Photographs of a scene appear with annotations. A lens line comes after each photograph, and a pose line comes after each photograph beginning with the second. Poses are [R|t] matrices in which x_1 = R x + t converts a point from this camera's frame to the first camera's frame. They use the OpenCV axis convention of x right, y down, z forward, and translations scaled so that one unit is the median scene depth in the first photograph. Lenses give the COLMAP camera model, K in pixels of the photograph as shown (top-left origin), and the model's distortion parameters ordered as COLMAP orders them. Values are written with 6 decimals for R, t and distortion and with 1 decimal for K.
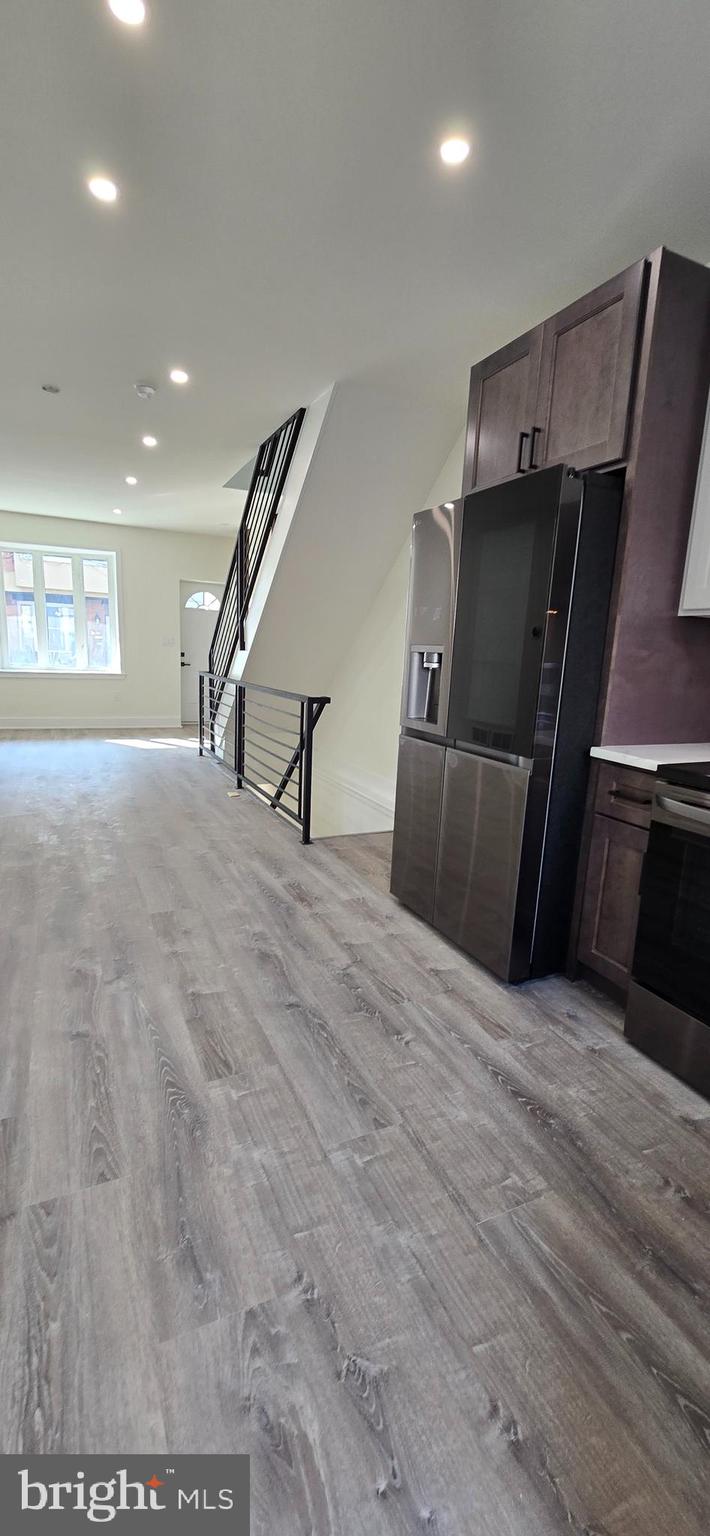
lens RADIAL K [[624.9, 0, 364.2], [0, 624.9, 779.9], [0, 0, 1]] dist [-0.000296, -0.000720]
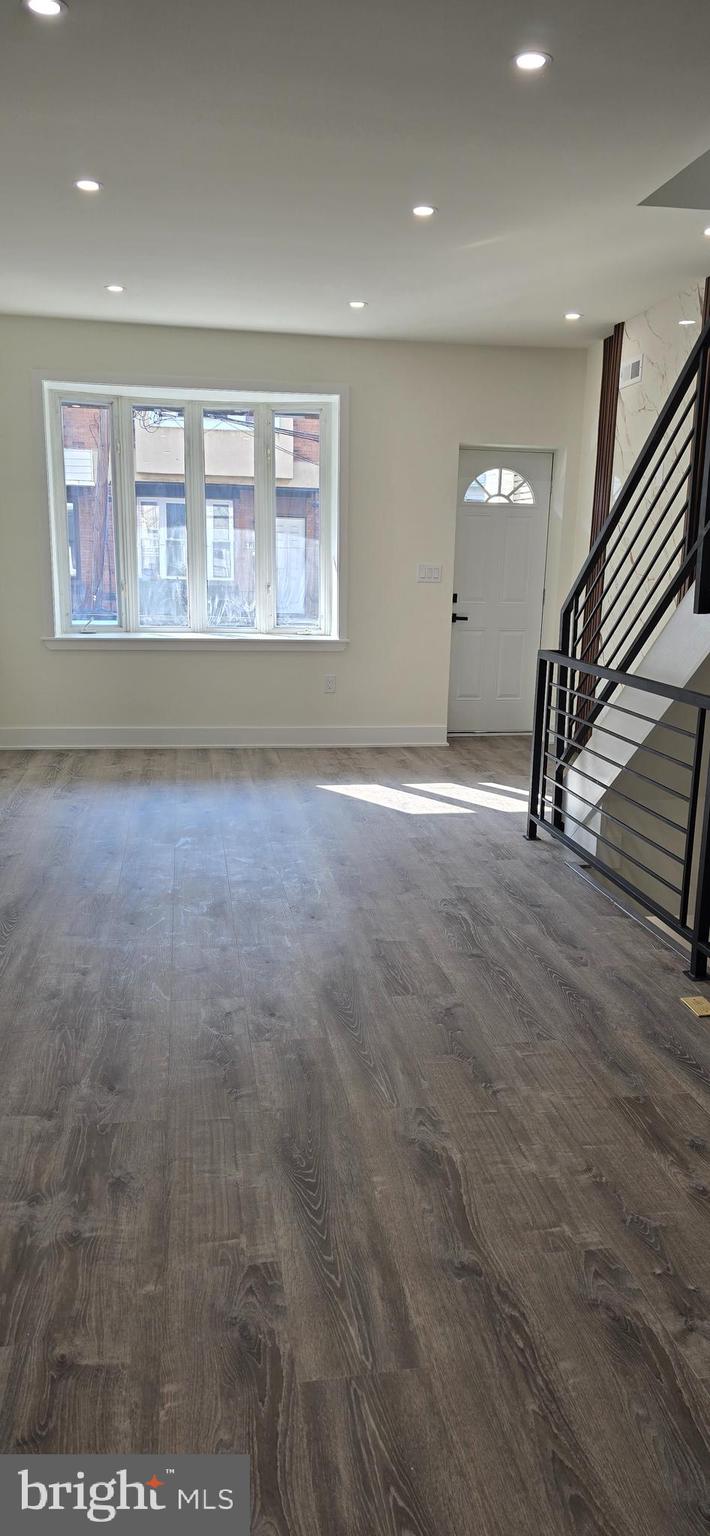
lens RADIAL K [[1027.5, 0, 375.3], [0, 1027.5, 766.5], [0, 0, 1]] dist [0.101924, -0.113177]
pose [[0.964822, 0.030872, -0.261086, -0.233992], [-0.032981, 0.999449, -0.003699, -0.109062], [0.260828, 0.012180, 0.965308, 0.343642]]
